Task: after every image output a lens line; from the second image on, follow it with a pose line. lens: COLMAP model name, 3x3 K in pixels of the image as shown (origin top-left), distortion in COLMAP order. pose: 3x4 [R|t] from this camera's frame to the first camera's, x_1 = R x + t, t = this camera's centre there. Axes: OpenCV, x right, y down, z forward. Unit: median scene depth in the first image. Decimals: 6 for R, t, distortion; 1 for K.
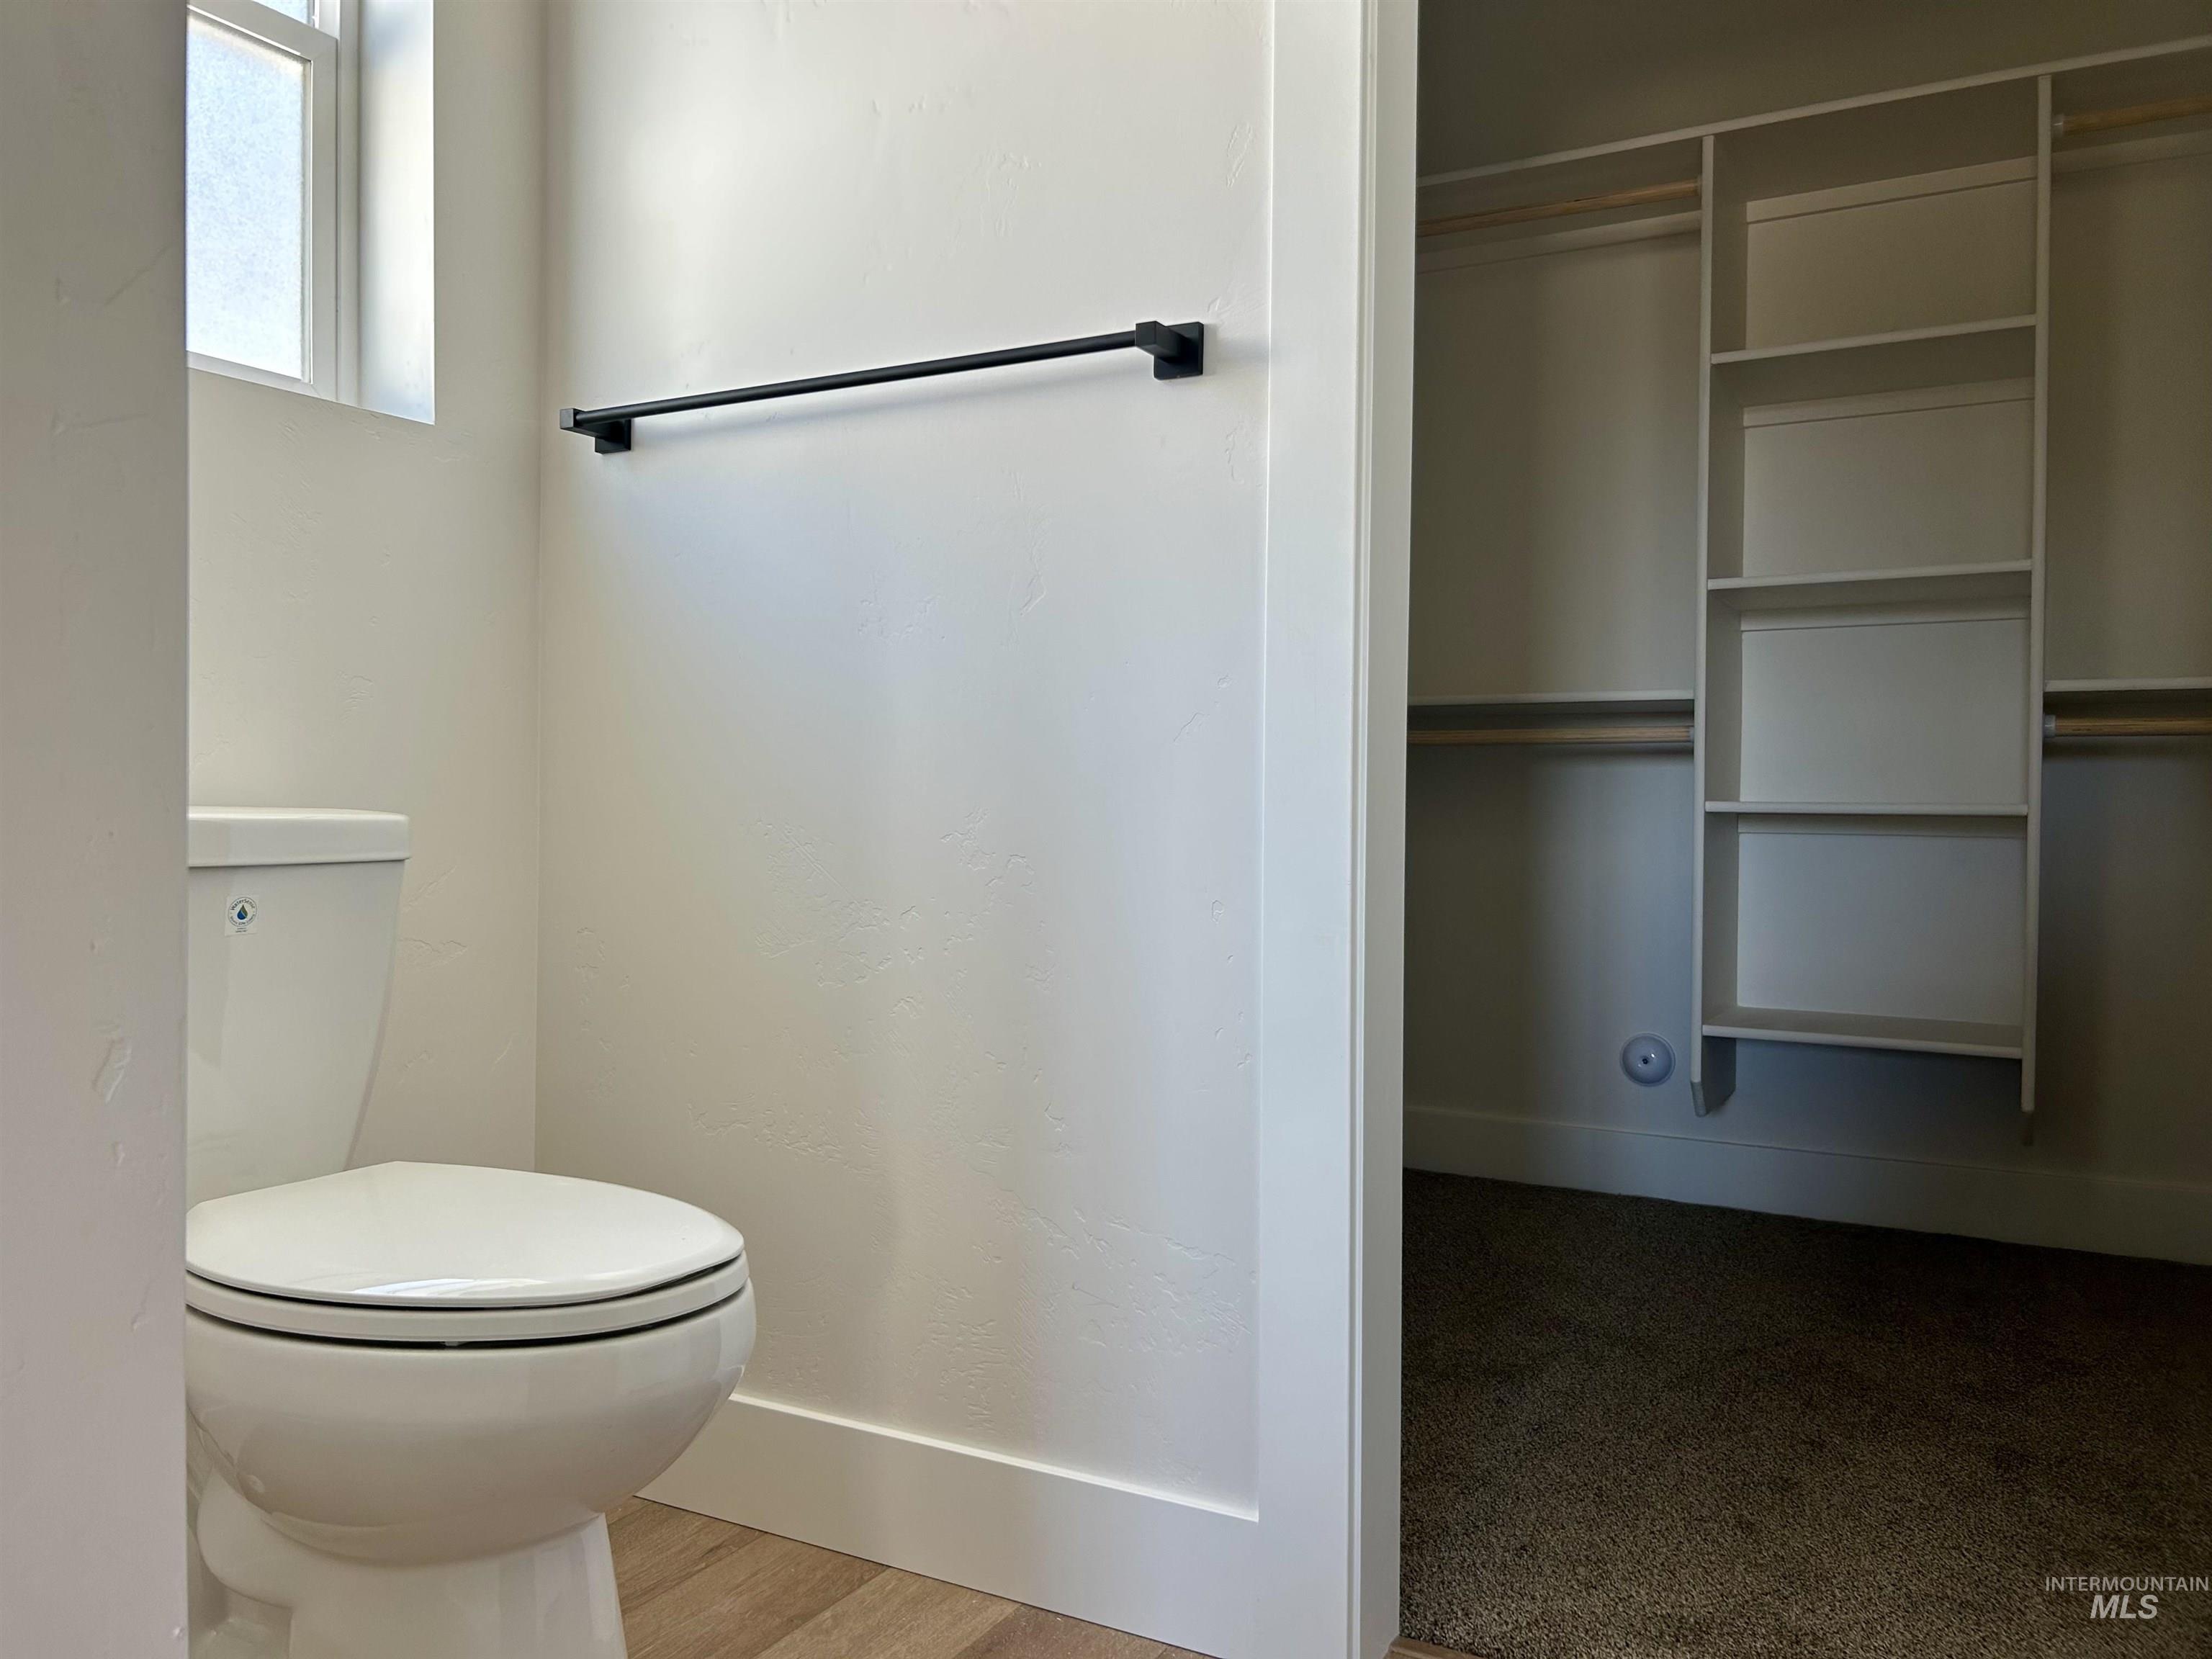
lens RADIAL K [[1650.8, 0, 1102.3], [0, 1650.8, 817.3], [0, 0, 1]] dist [0.011520, -0.012473]
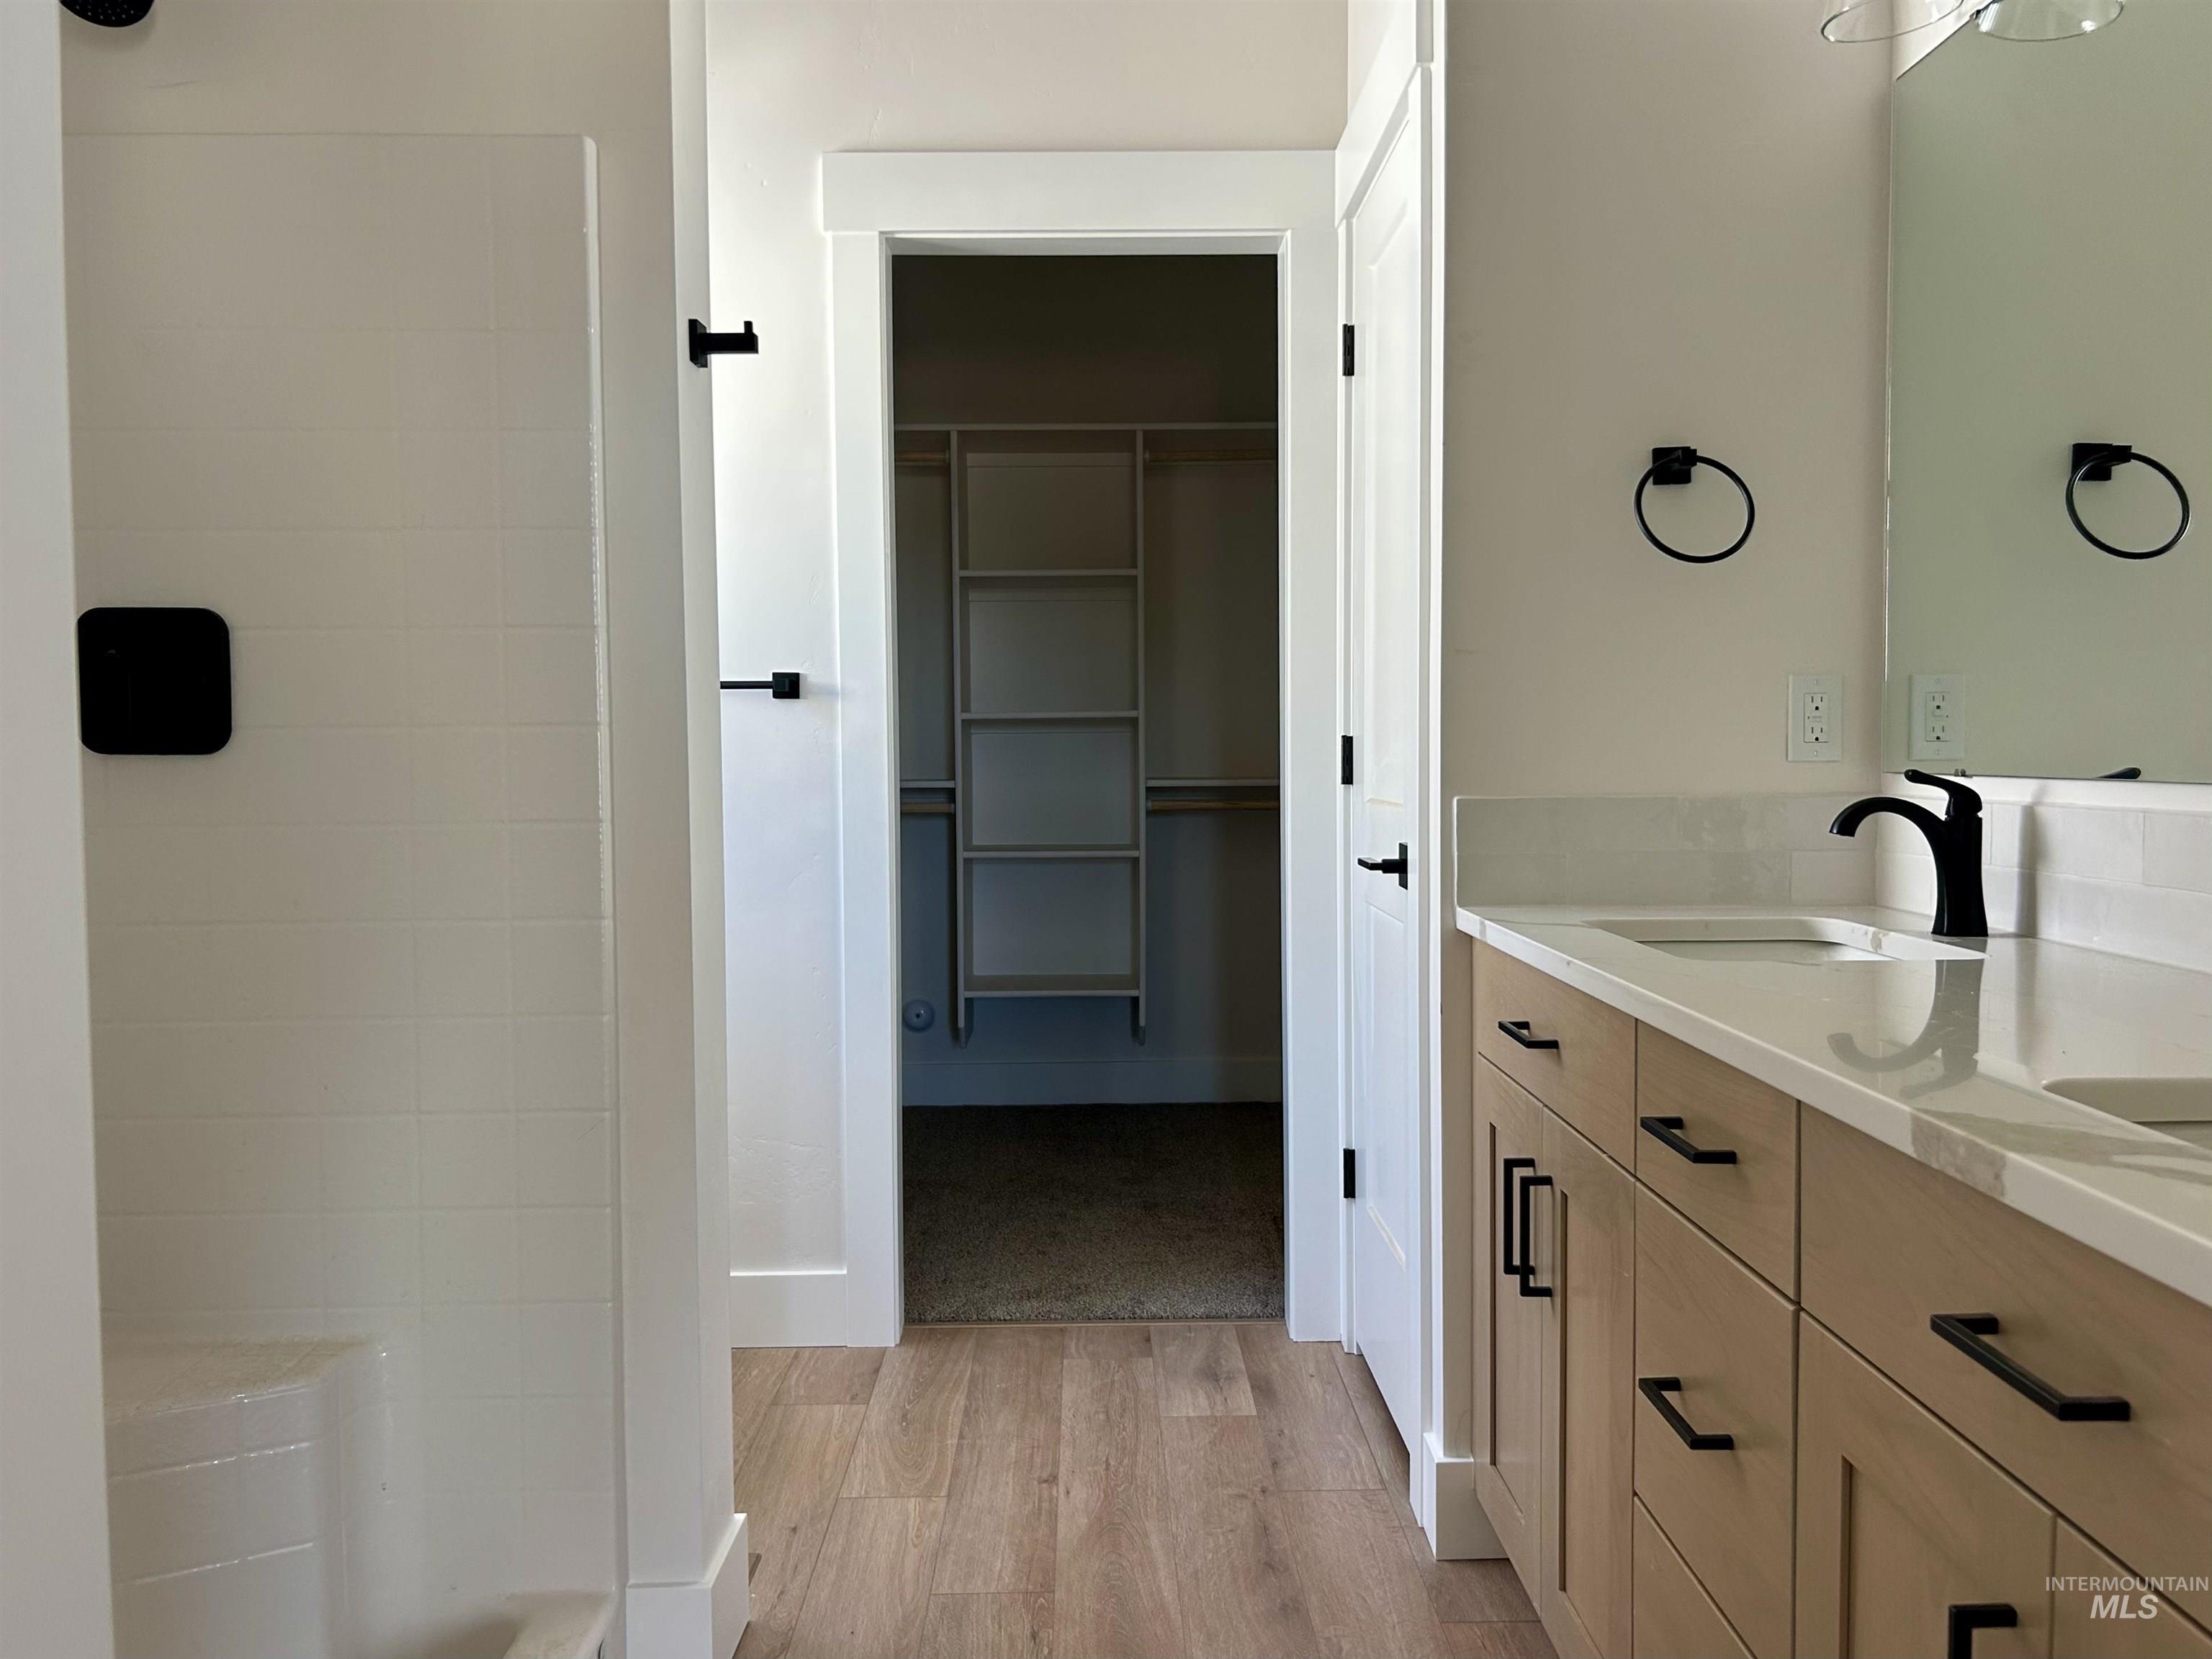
lens RADIAL K [[1650.8, 0, 1102.3], [0, 1650.8, 817.3], [0, 0, 1]] dist [0.011520, -0.012473]
pose [[0.866335, -0.035322, 0.498213, -0.449001], [0.019715, 0.999137, 0.036553, -0.142794], [-0.499074, -0.021845, 0.866284, -0.642799]]
